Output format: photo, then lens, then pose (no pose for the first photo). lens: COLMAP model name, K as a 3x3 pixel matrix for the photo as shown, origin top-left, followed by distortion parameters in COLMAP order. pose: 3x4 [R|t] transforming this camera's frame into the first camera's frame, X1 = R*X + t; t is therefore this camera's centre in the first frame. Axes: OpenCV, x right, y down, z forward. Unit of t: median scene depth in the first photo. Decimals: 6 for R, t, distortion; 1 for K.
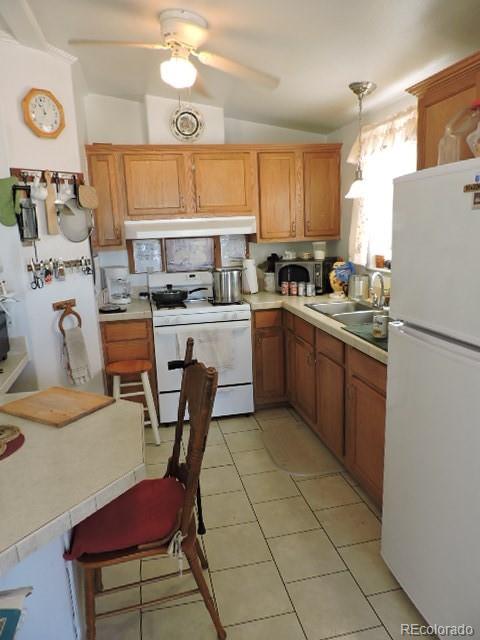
lens RADIAL K [[458.3, 0, 240.0], [0, 458.3, 320.0], [0, 0, 1]] dist [-0.013518, -0.003862]
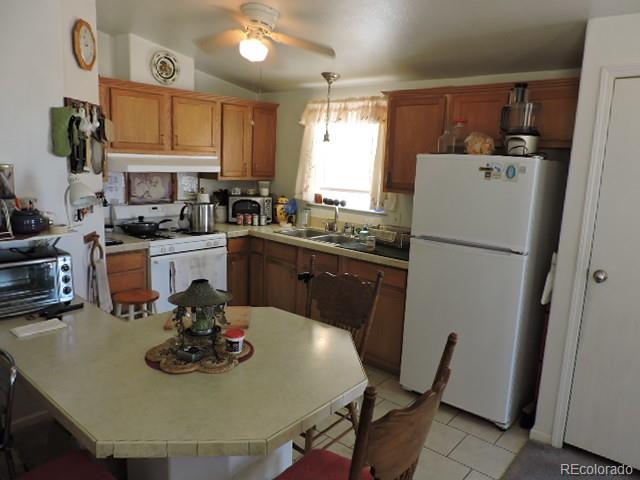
lens RADIAL K [[461.9, 0, 320.0], [0, 461.9, 240.0], [0, 0, 1]] dist [-0.010734, -0.000750]
pose [[0.792936, -0.034623, 0.608321, -0.494271], [0.049627, 0.998737, -0.007844, 0.004222], [-0.607281, 0.036409, 0.793653, -0.071803]]
